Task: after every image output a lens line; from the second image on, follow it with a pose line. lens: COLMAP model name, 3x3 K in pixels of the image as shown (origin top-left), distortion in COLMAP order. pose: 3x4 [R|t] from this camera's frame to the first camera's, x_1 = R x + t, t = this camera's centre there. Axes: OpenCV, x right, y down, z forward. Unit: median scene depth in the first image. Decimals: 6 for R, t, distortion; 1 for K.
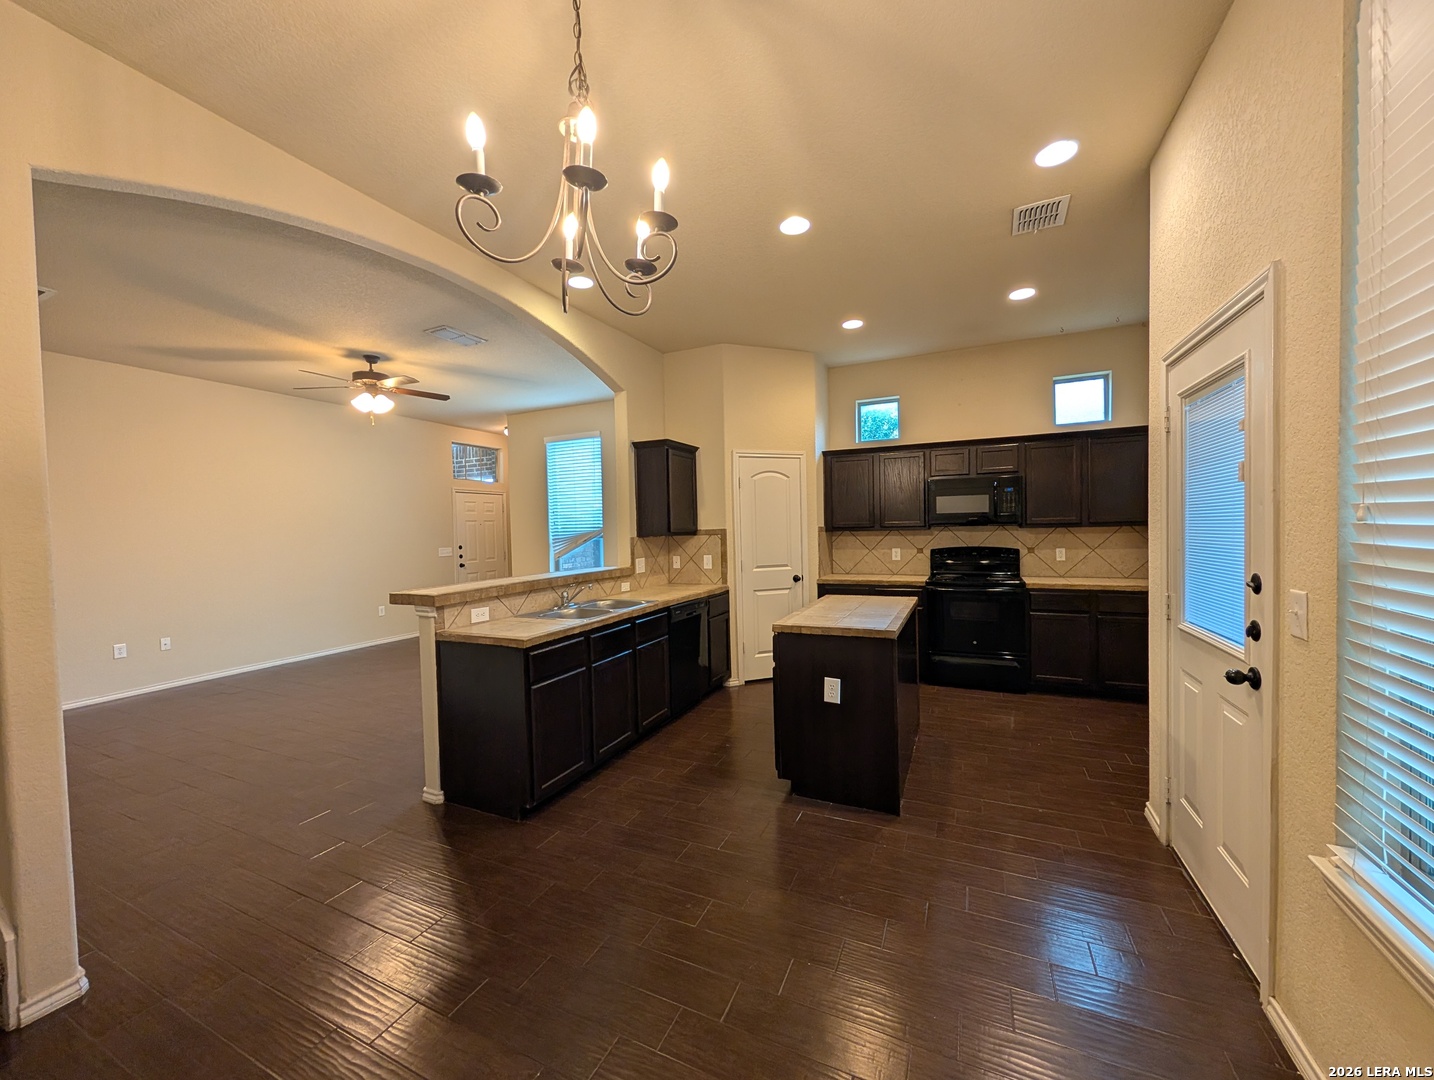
lens RADIAL K [[541.6, 0, 720.1], [0, 541.6, 542.8], [0, 0, 1]] dist [0.001510, 0.000082]
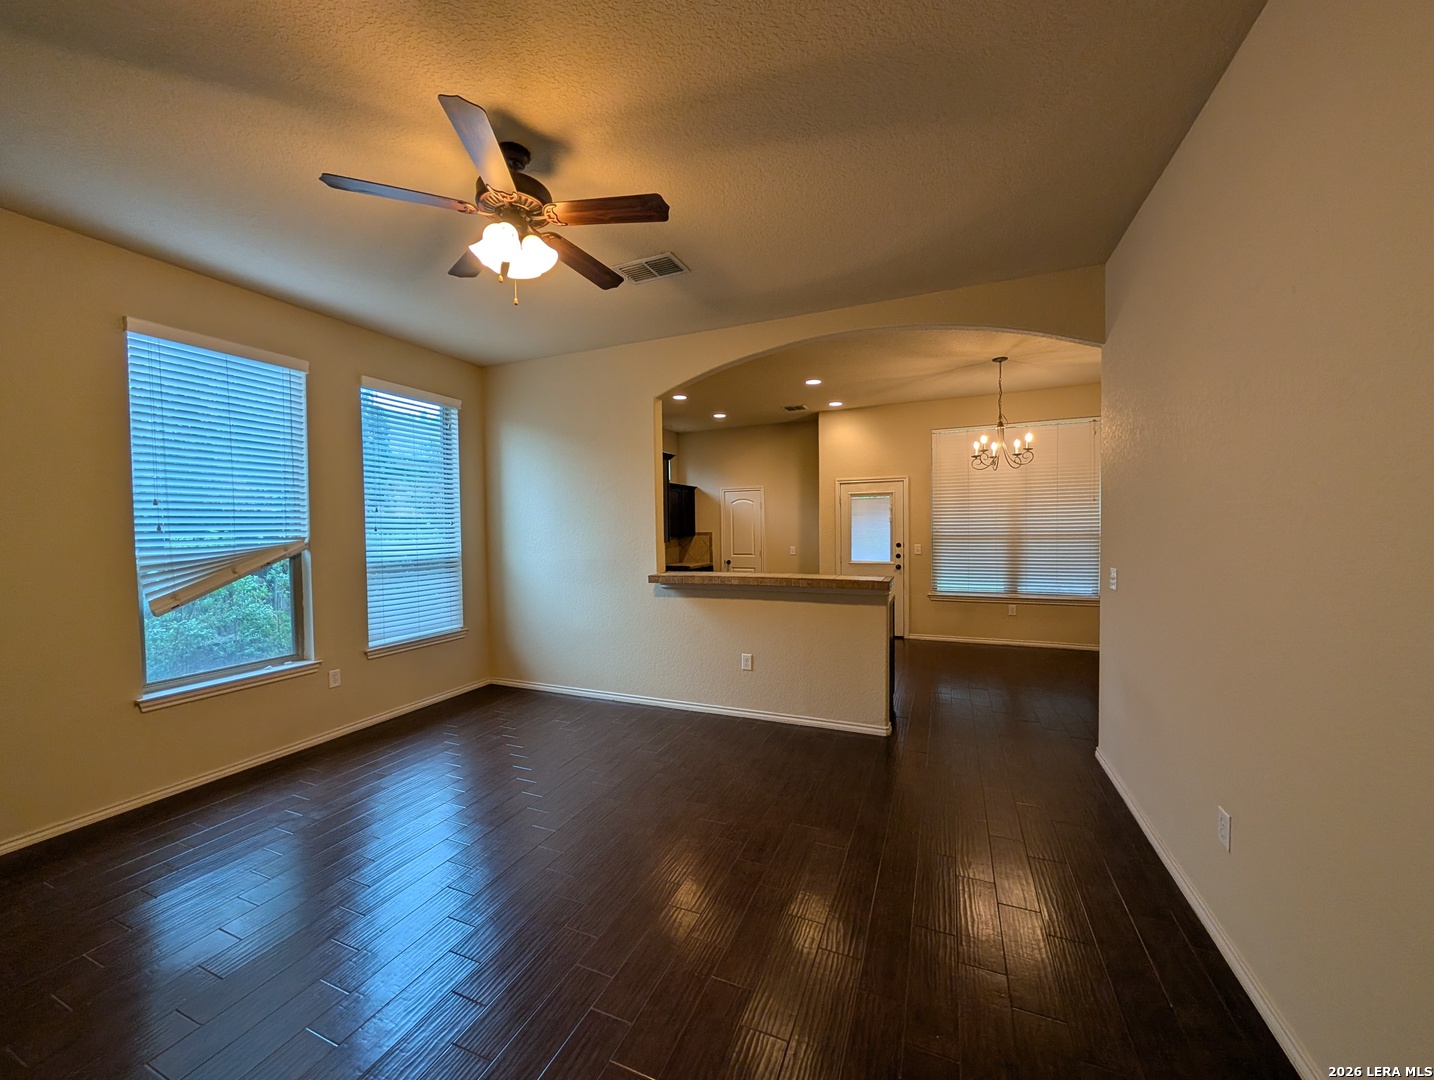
lens RADIAL K [[541.6, 0, 720.6], [0, 541.6, 539.7], [0, 0, 1]] dist [0.001510, 0.000082]
pose [[-0.037576, 0.000141, 0.999294, -1.143784], [0.043706, 0.999043, 0.001502, -0.012950], [-0.998338, 0.043732, -0.037546, 0.891480]]
